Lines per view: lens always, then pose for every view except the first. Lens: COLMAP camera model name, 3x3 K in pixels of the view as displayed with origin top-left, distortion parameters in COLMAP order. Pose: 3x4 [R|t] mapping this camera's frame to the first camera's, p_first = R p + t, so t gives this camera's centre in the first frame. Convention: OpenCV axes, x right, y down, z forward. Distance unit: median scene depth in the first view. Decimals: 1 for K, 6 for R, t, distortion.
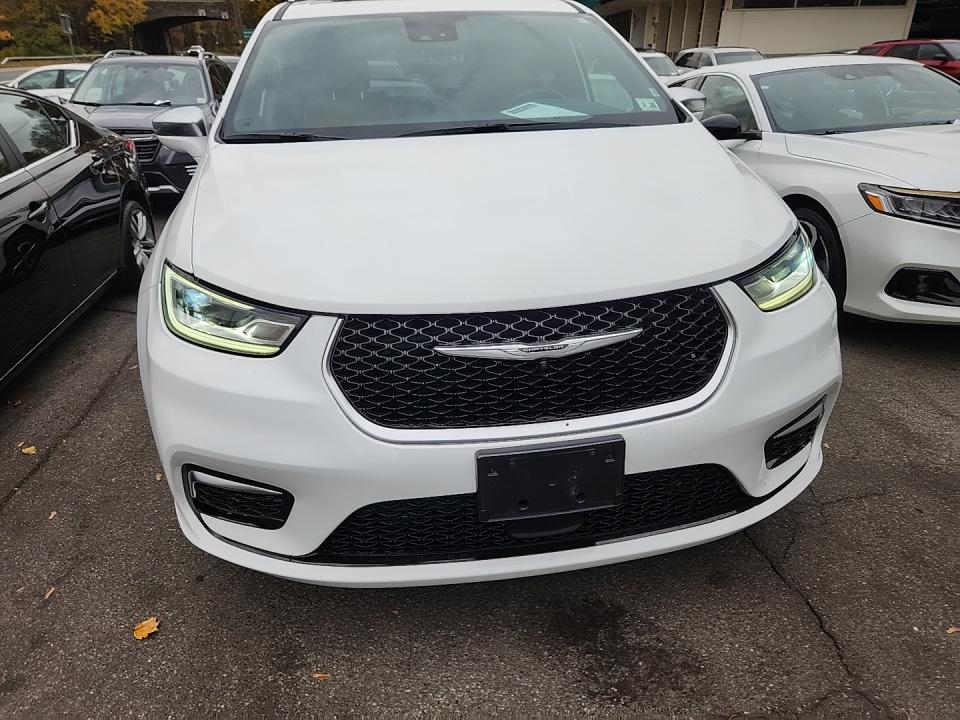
lens RADIAL K [[639.4, 0, 477.3], [0, 639.4, 362.4], [0, 0, 1]] dist [0.048216, -0.036116]
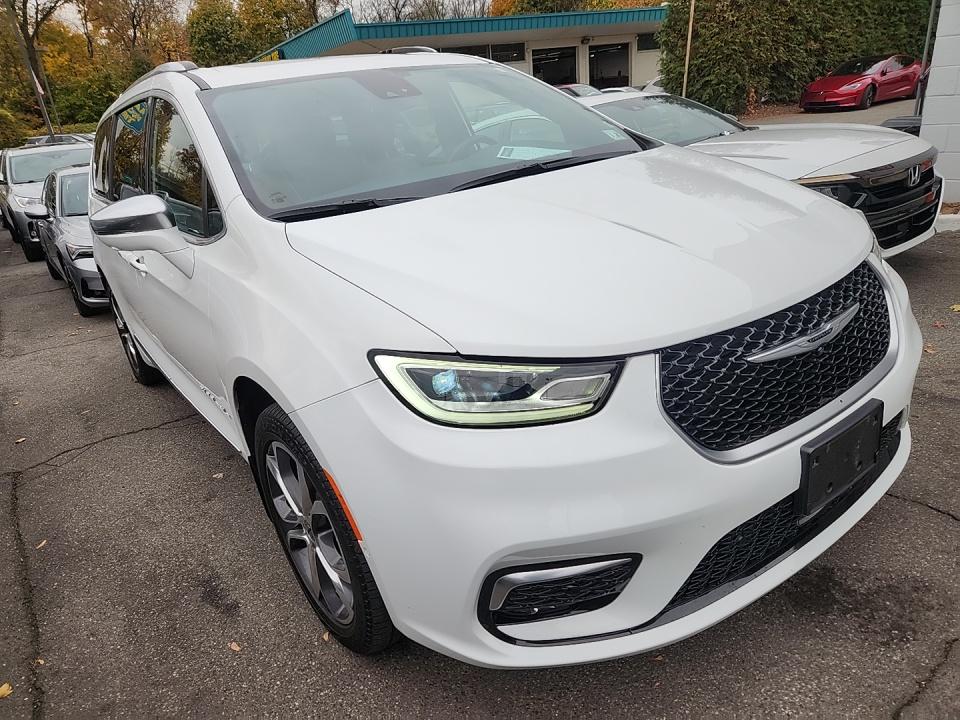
lens RADIAL K [[639.4, 0, 480.0], [0, 639.4, 358.8], [0, 0, 1]] dist [0.048216, -0.036116]
pose [[0.890515, -0.235824, 0.389063, -0.769694], [0.268596, 0.962746, -0.031230, -0.095703], [-0.367205, 0.132312, 0.920681, 0.199737]]
